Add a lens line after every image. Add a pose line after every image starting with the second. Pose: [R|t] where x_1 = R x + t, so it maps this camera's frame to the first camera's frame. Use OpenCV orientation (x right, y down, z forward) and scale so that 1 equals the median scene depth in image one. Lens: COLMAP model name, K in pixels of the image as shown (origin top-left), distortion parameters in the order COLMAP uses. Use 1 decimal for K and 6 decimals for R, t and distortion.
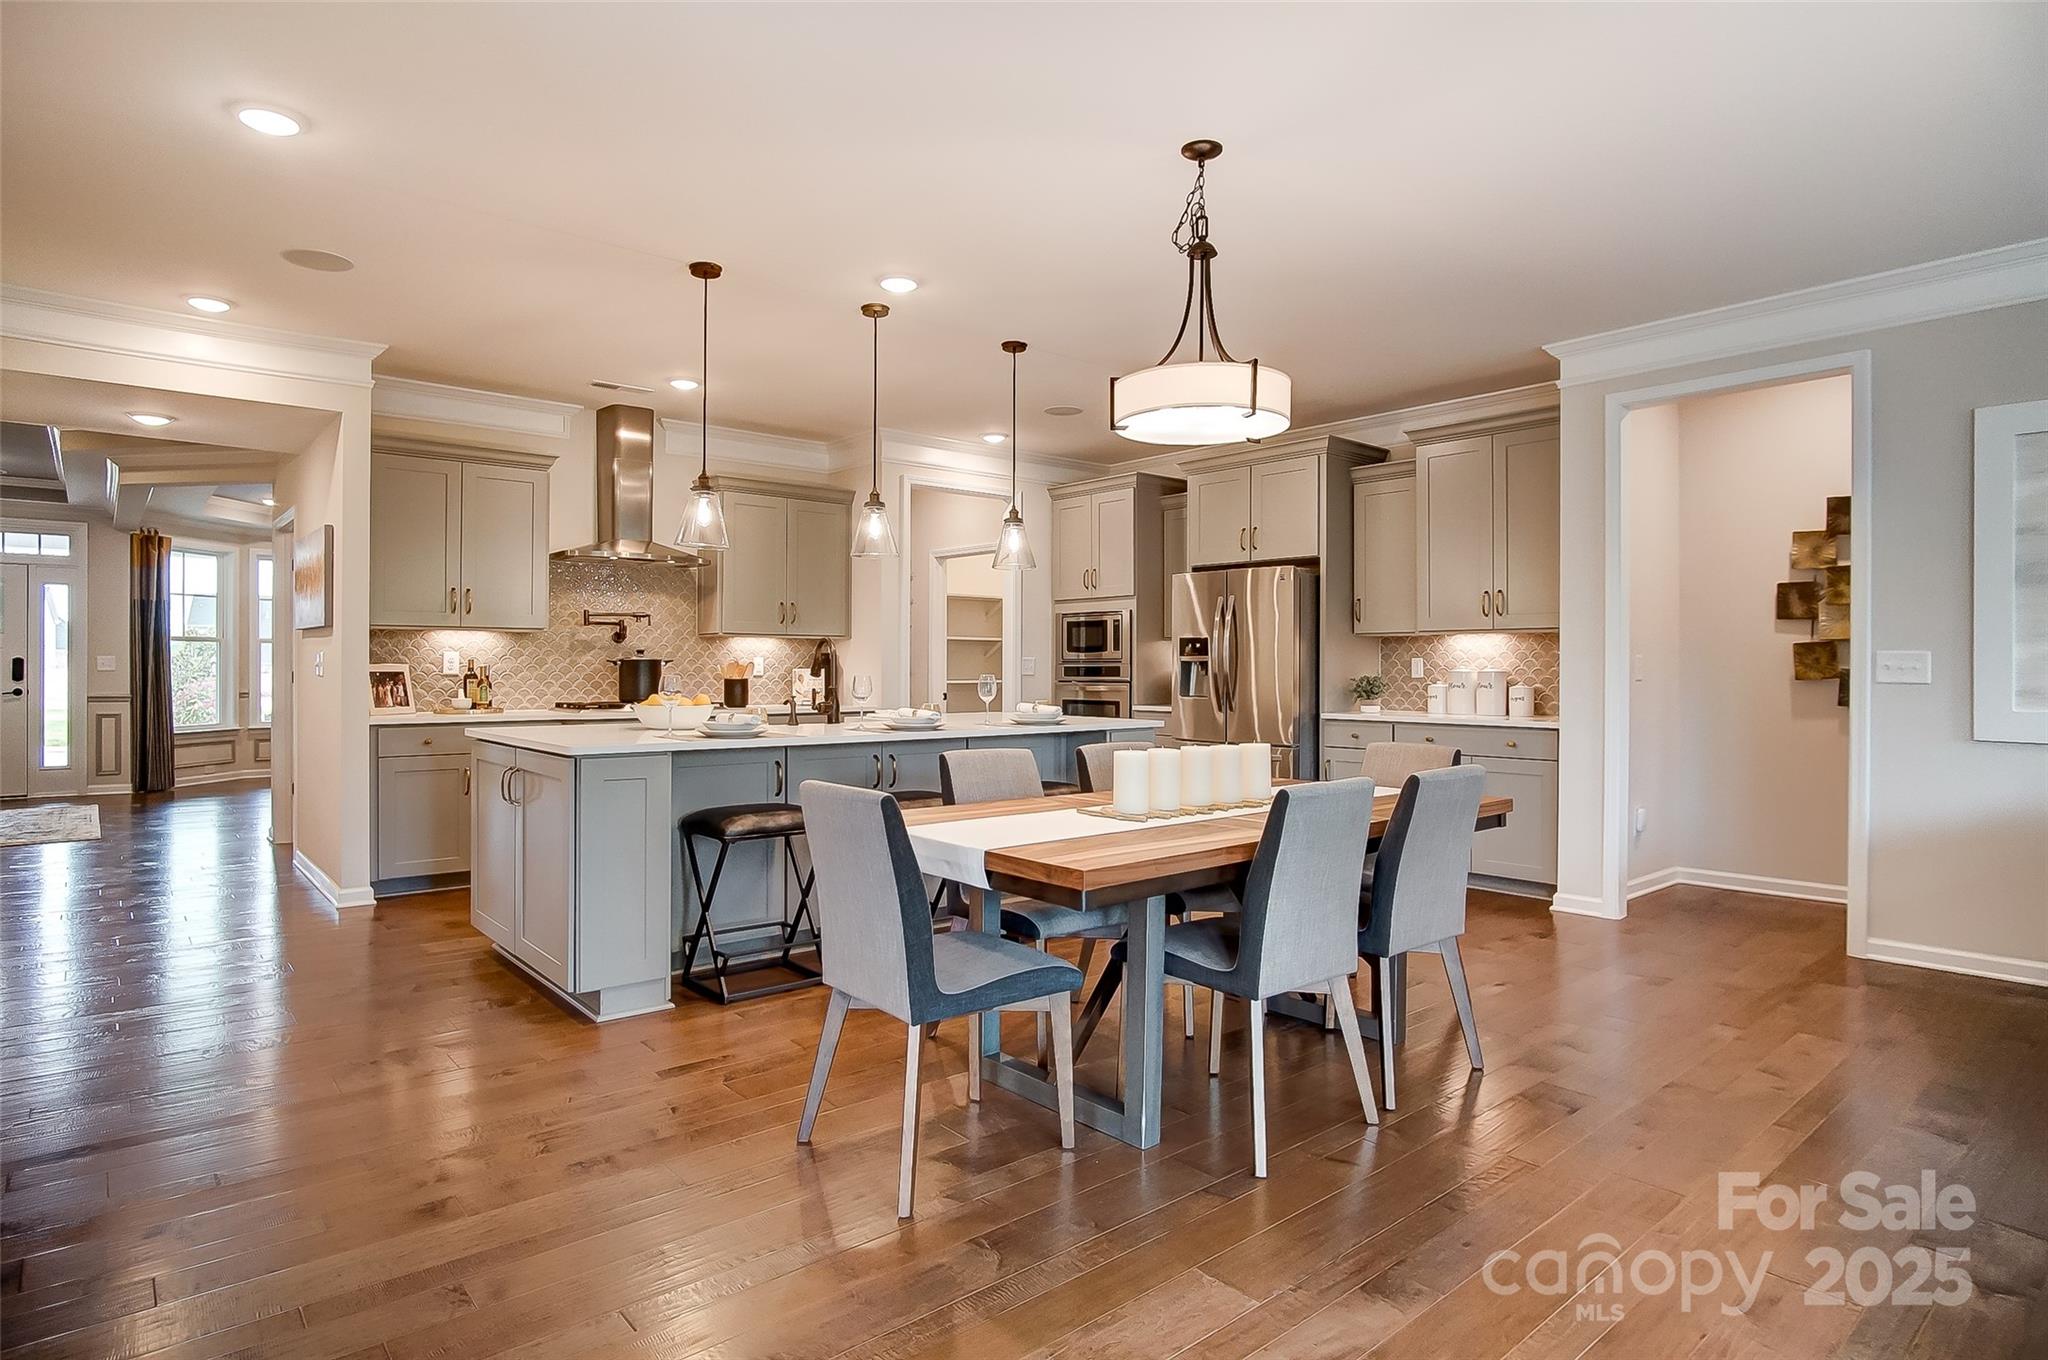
lens RADIAL K [[1107.0, 0, 1022.2], [0, 1107.0, 667.2], [0, 0, 1]] dist [-0.013201, -0.001050]
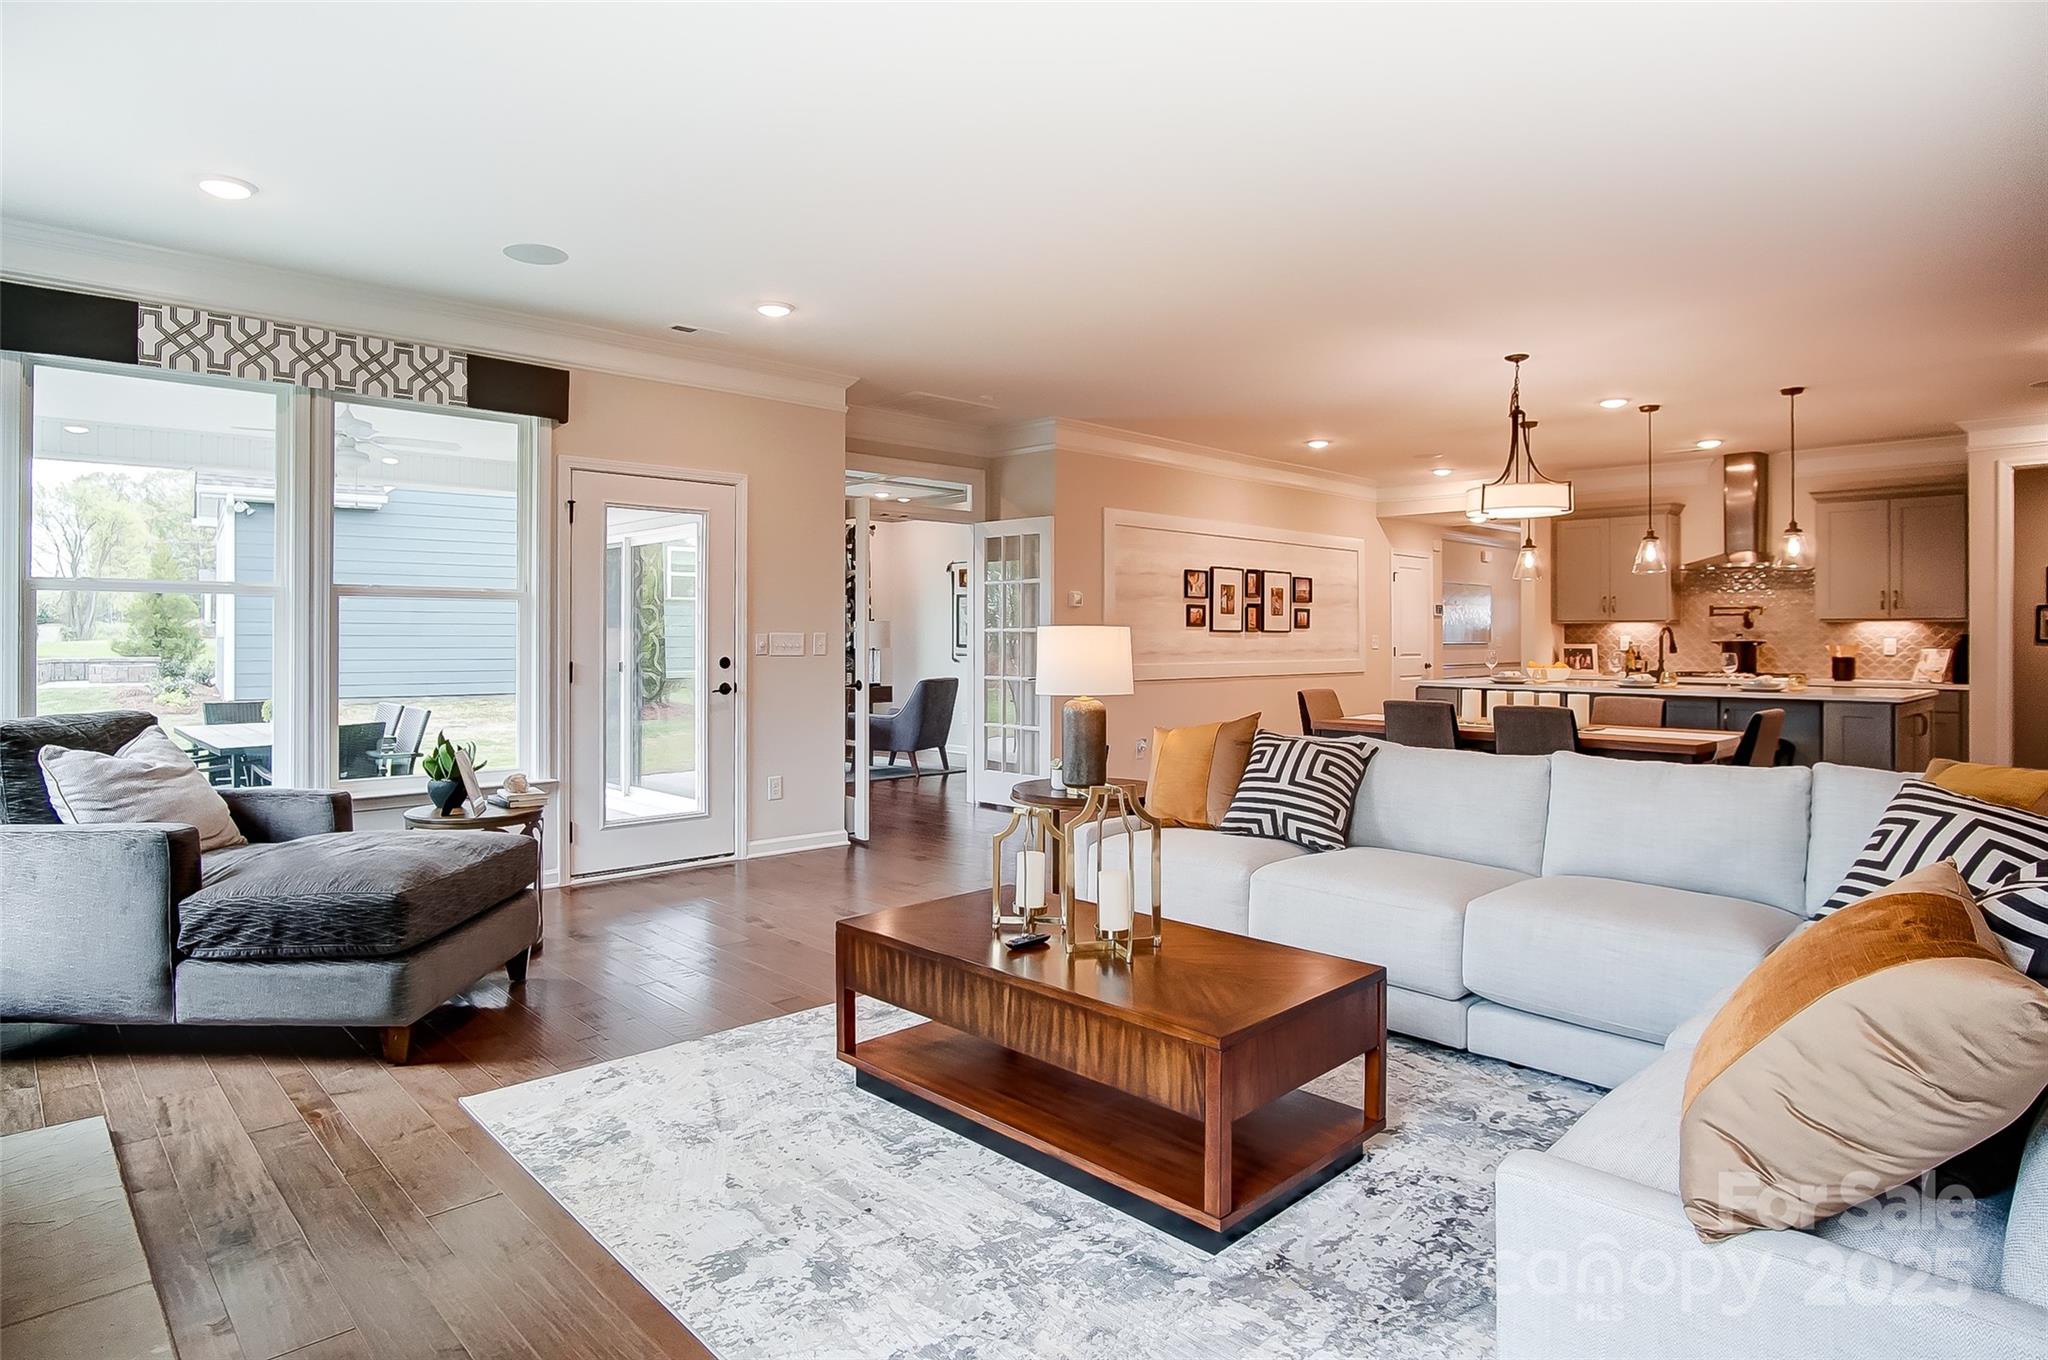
lens RADIAL K [[1114.5, 0, 1017.7], [0, 1114.5, 653.0], [0, 0, 1]] dist [-0.097296, 0.055114]
pose [[0.040292, 0.008944, -0.999148, 0.946875], [-0.002324, 0.999958, 0.008857, -0.002054], [0.999185, 0.001965, 0.040311, 0.060391]]
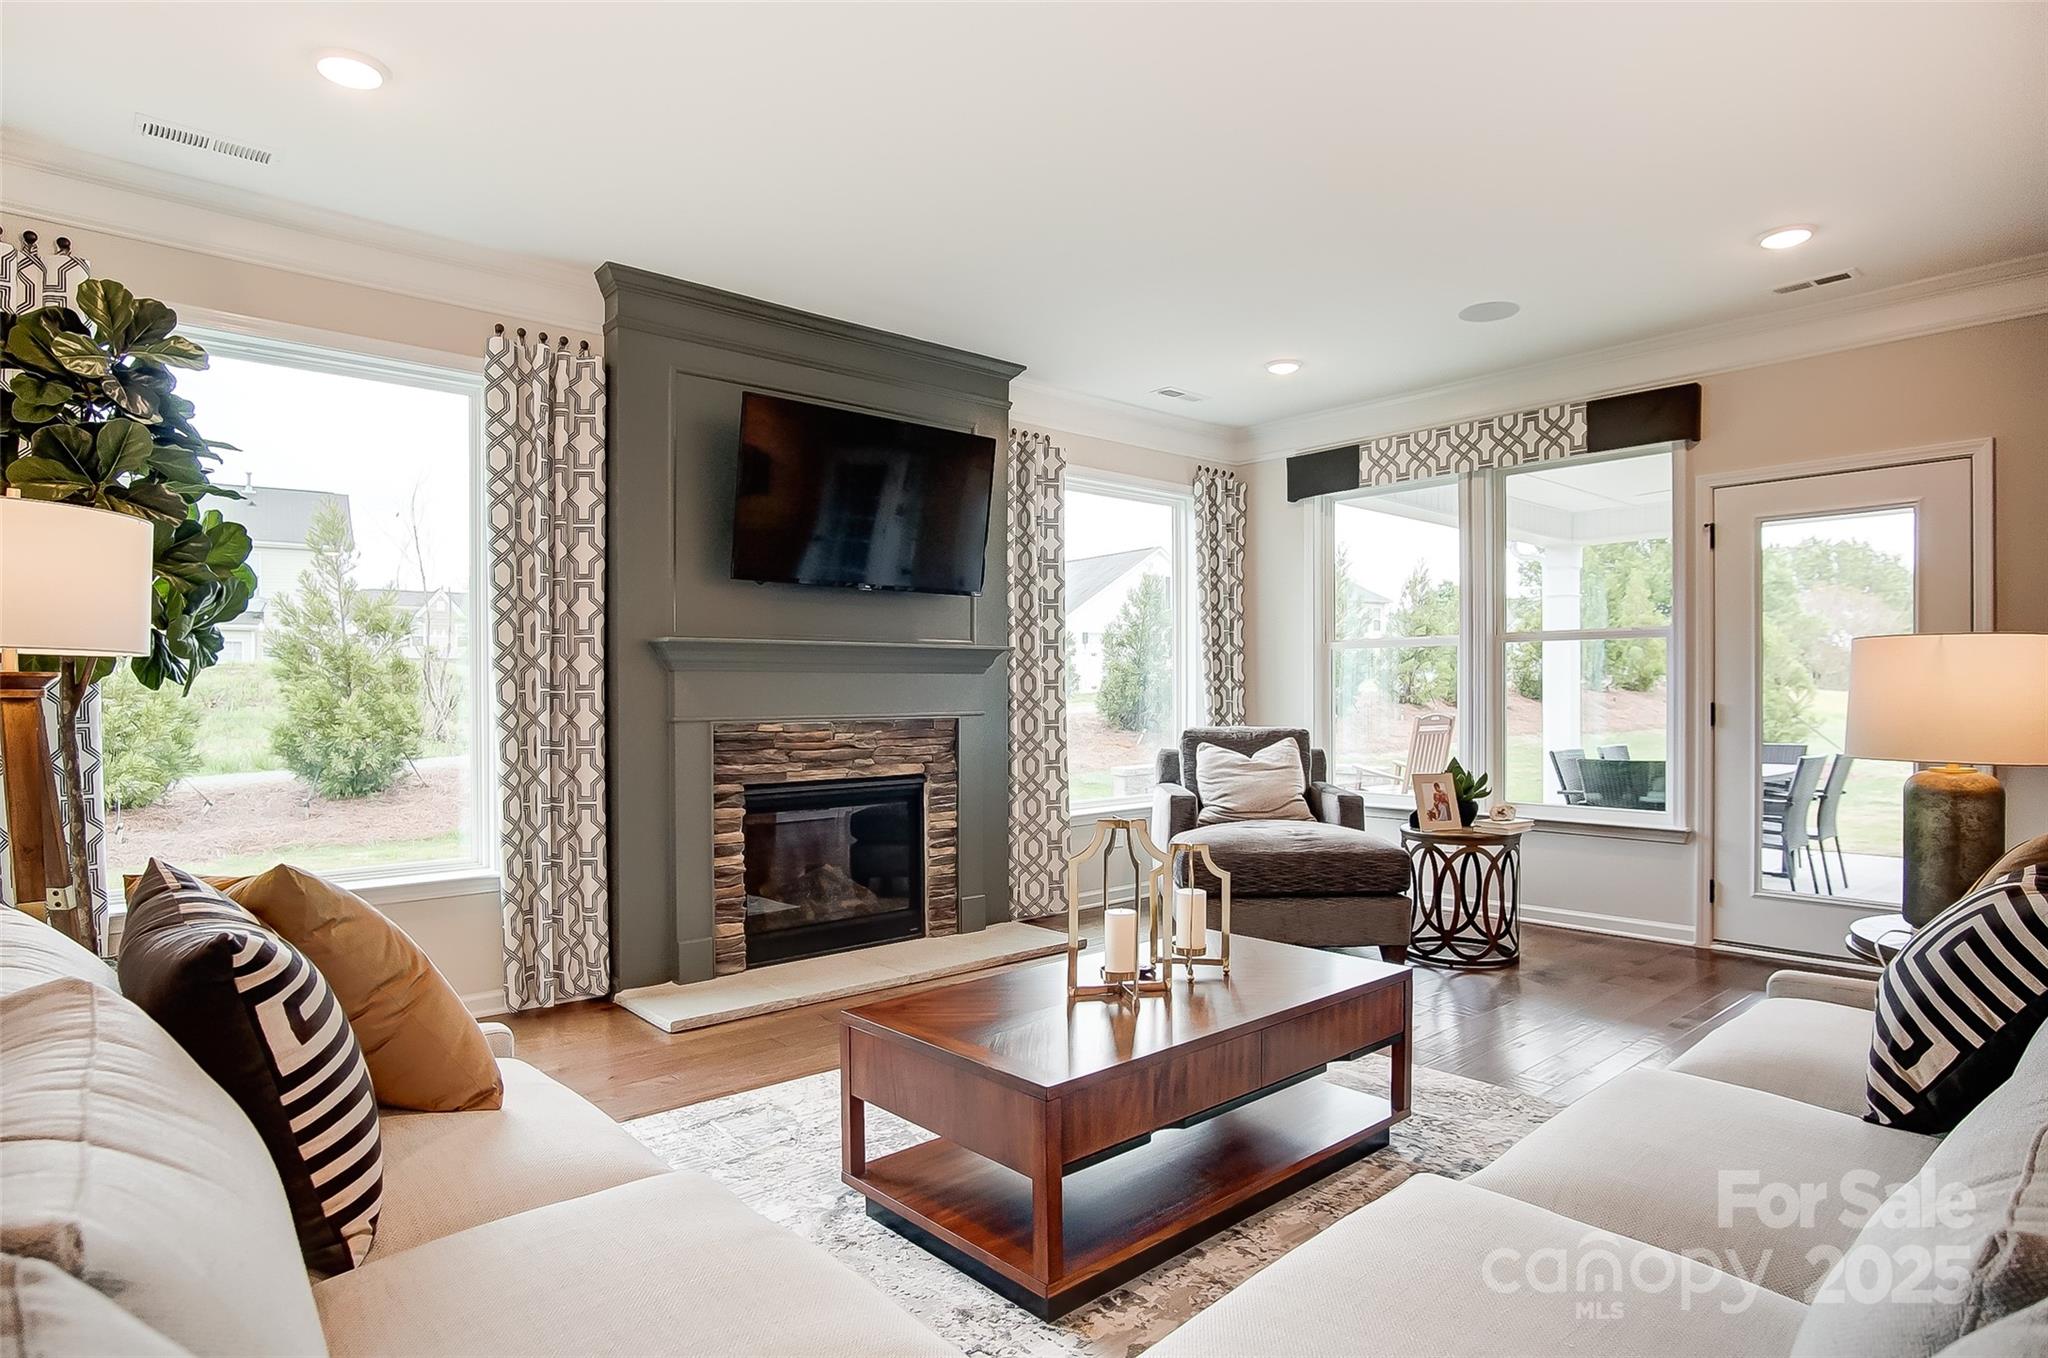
lens RADIAL K [[1104.0, 0, 1024.2], [0, 1104.0, 686.3], [0, 0, 1]] dist [-0.023342, 0.000769]
pose [[-0.999859, -0.000562, -0.016775, 0.593745], [-0.000511, 0.999995, -0.003027, 0.004491], [0.016777, -0.003018, -0.999855, 0.486674]]
